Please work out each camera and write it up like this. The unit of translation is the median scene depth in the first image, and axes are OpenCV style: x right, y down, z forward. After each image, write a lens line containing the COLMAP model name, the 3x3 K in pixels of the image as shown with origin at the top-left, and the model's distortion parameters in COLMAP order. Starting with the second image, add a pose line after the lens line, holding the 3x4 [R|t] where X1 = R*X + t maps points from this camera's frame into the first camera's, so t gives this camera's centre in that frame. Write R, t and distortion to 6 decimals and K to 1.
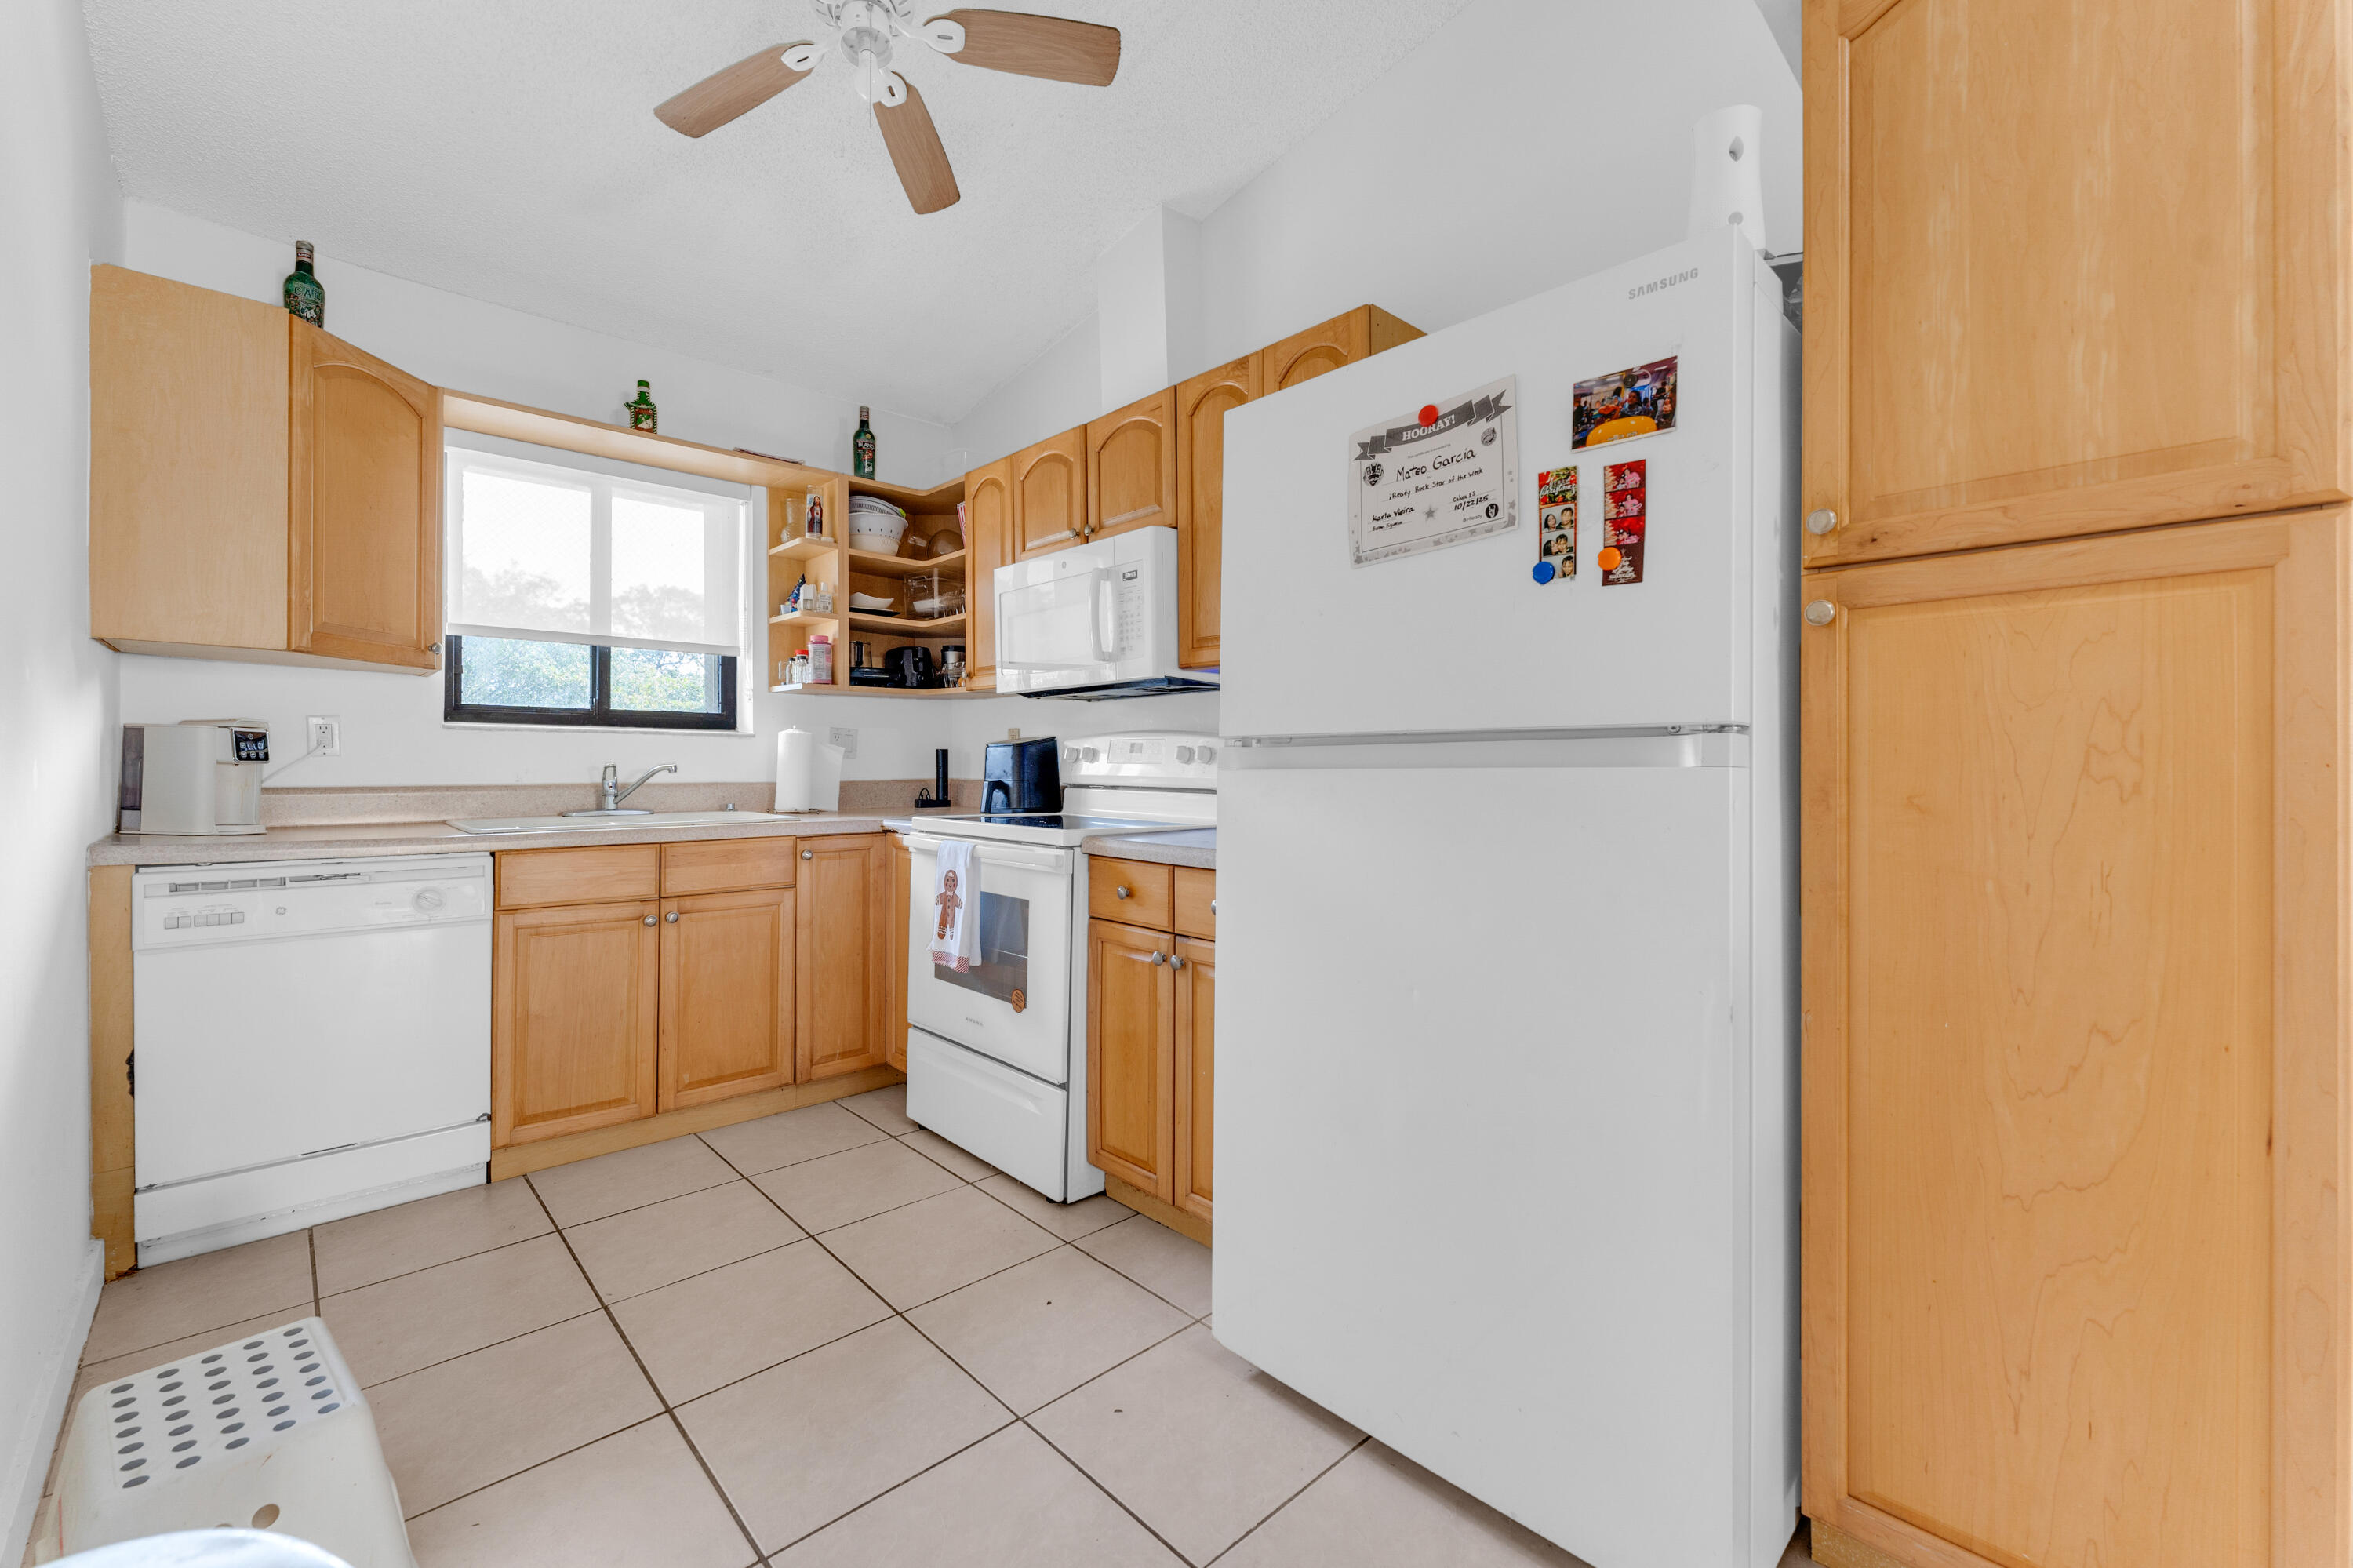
lens RADIAL K [[955.7, 0, 1167.1], [0, 955.7, 767.3], [0, 0, 1]] dist [0.002242, -0.000241]
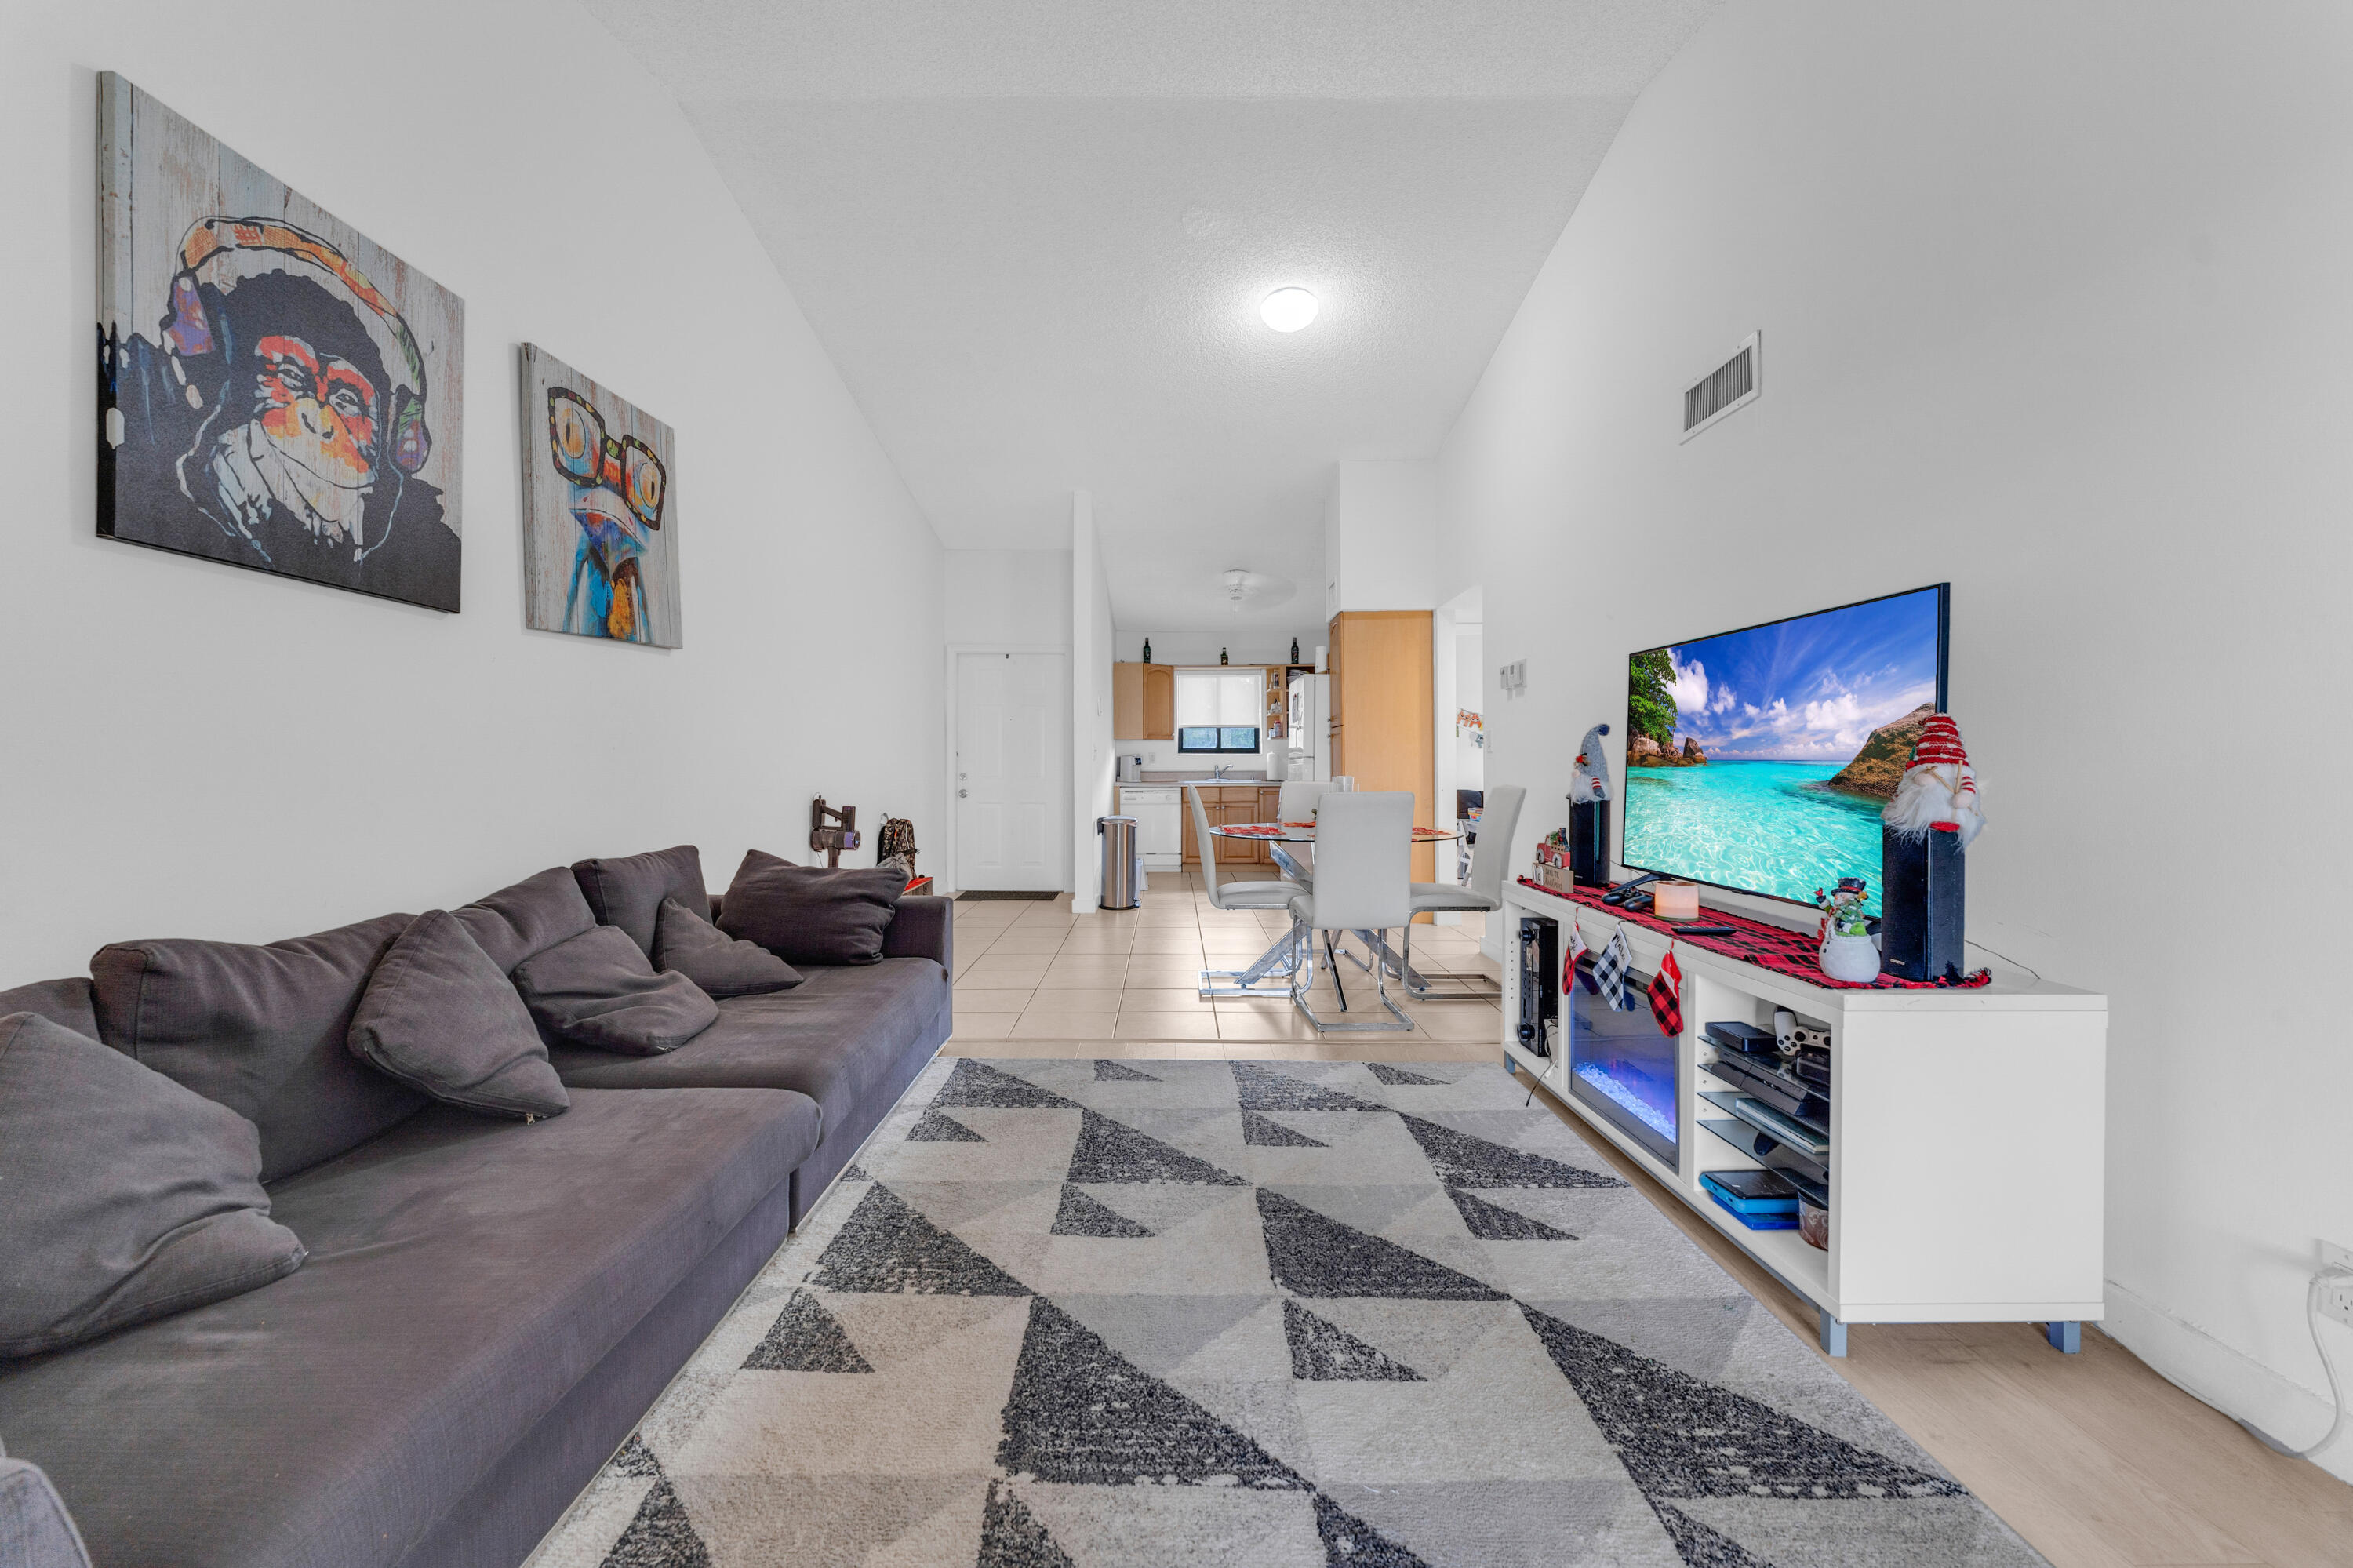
lens RADIAL K [[963.2, 0, 1179.1], [0, 963.2, 798.7], [0, 0, 1]] dist [0.002812, -0.000368]
pose [[0.735608, 0.015667, -0.677227, 1.864723], [0.006510, 0.999523, 0.030193, 0.014684], [0.677377, -0.026619, 0.735155, -1.816085]]
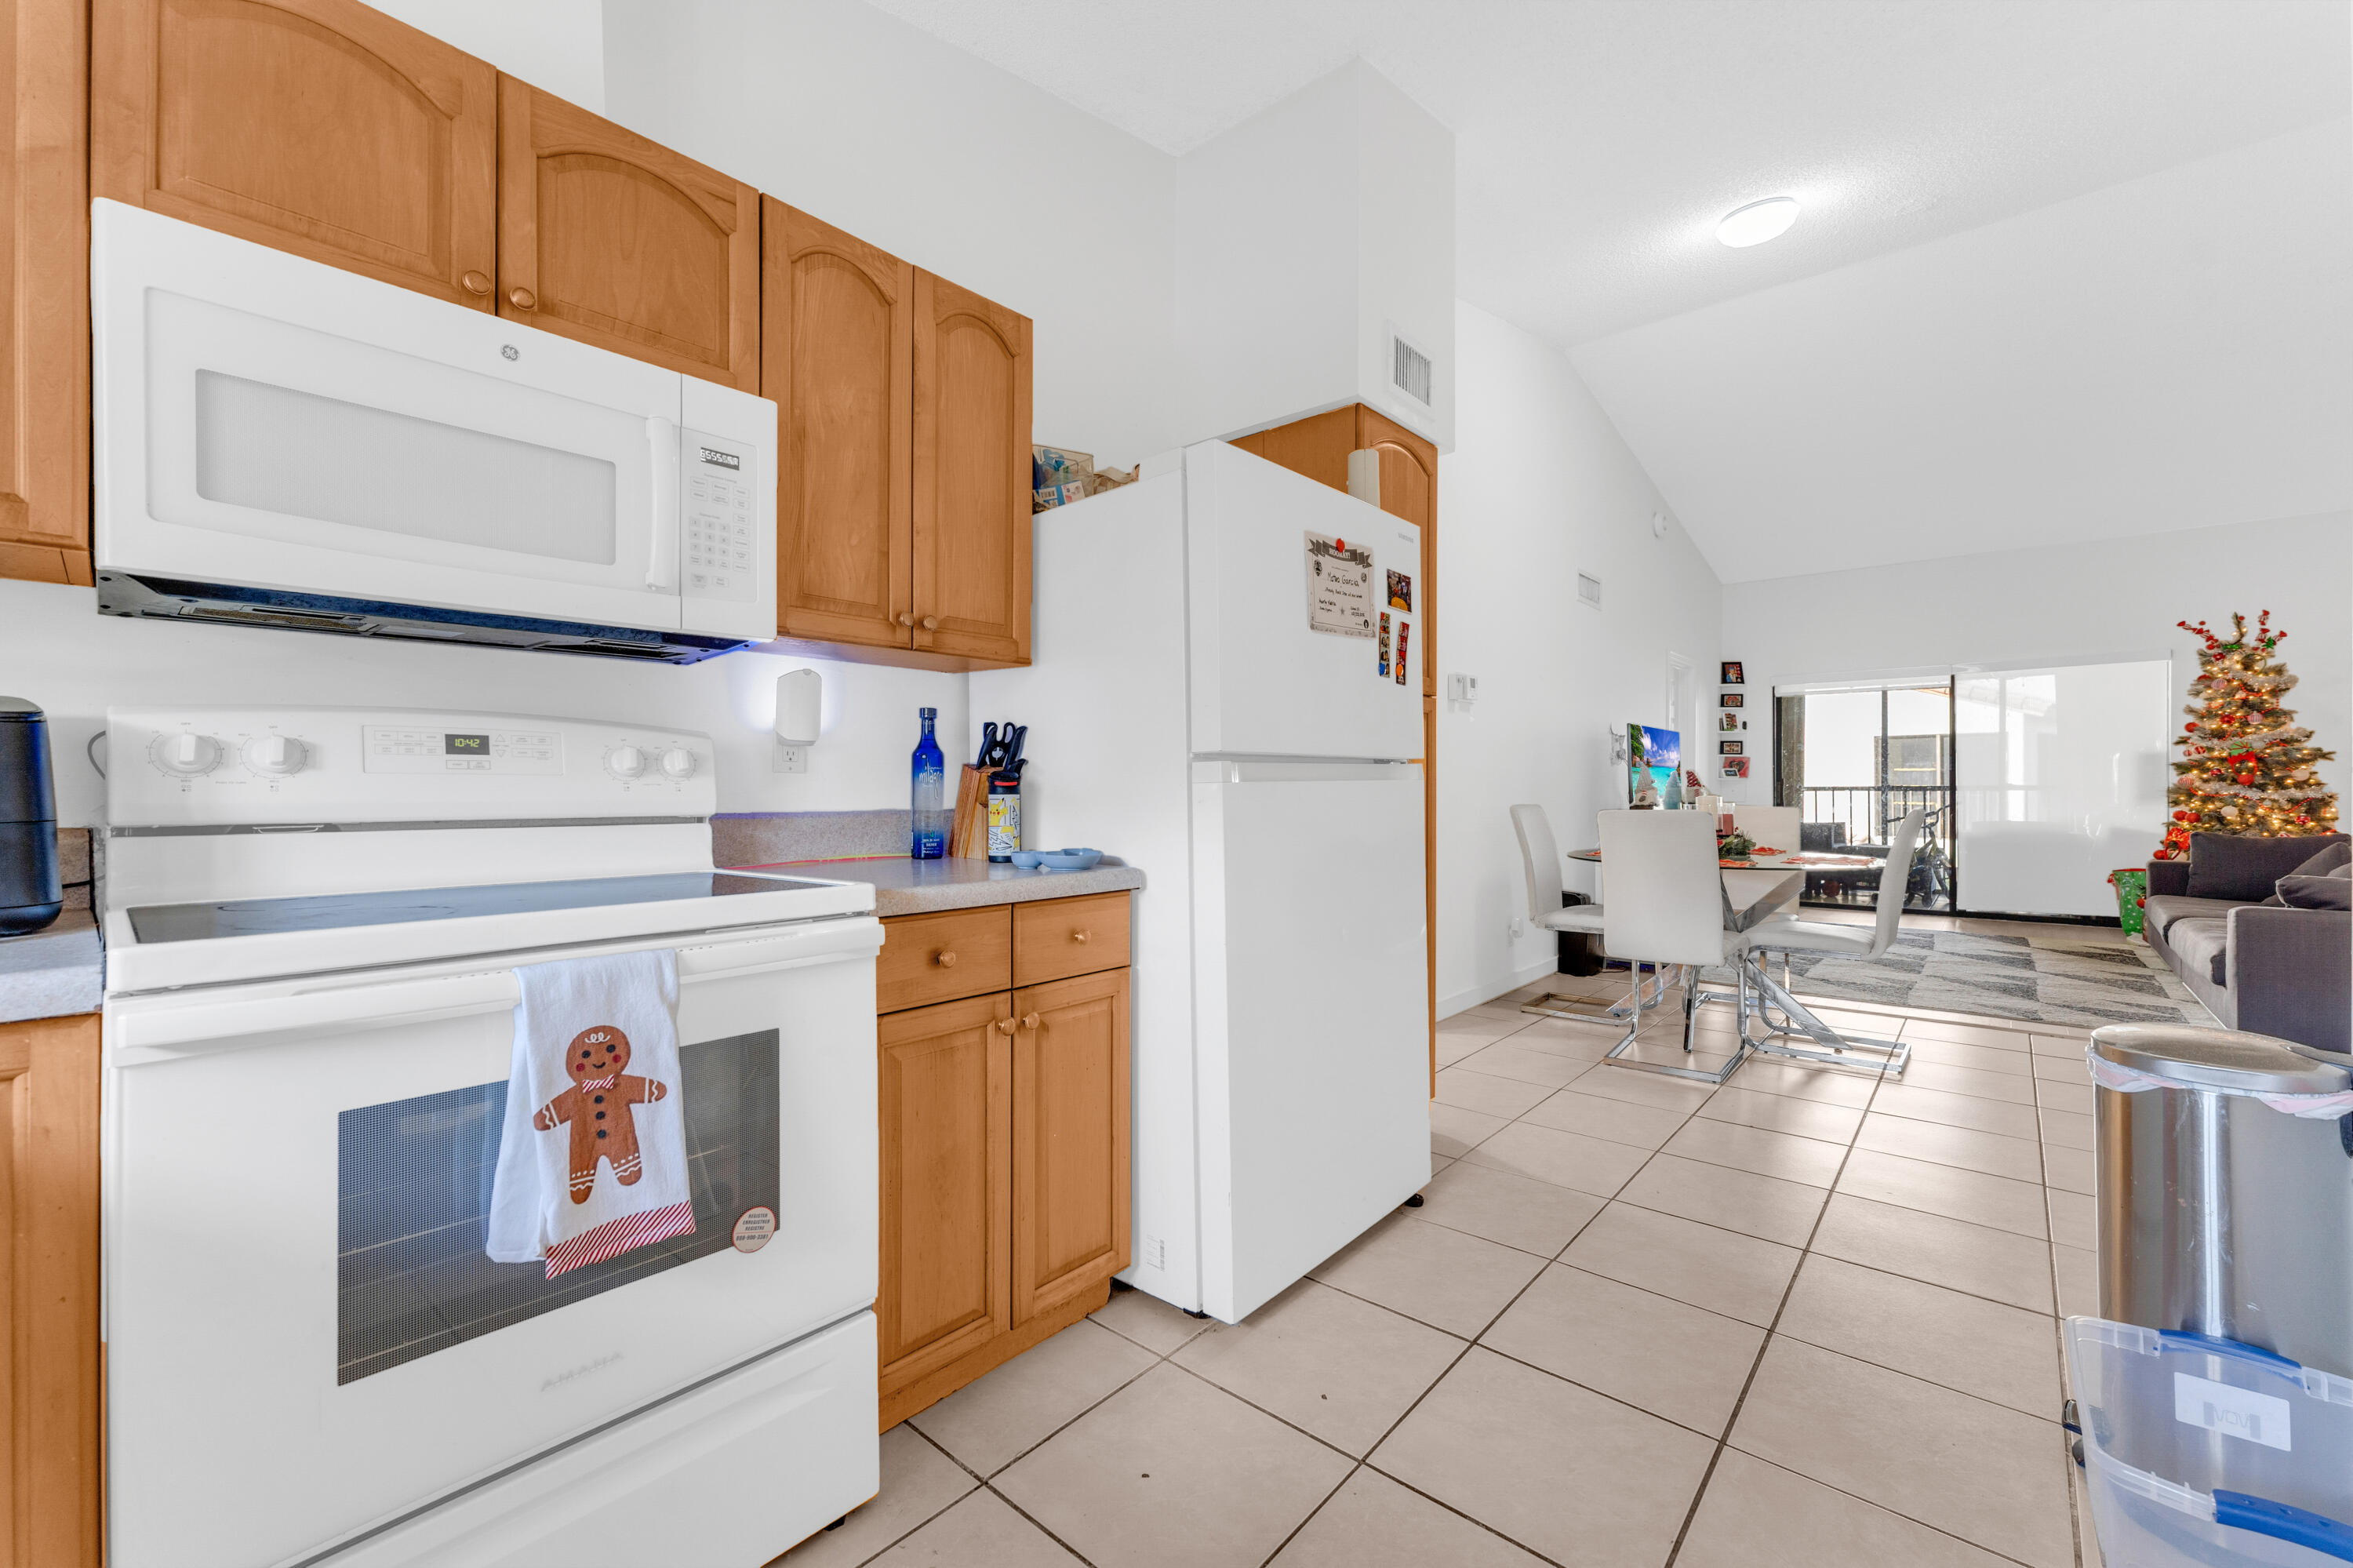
lens RADIAL K [[940.3, 0, 1170.3], [0, 940.3, 787.0], [0, 0, 1]] dist [0.000044, -0.000623]
pose [[-0.089667, -0.005802, 0.995955, -0.659682], [0.002581, 0.999978, 0.006058, 0.000601], [-0.995968, 0.003114, -0.089650, 0.787445]]
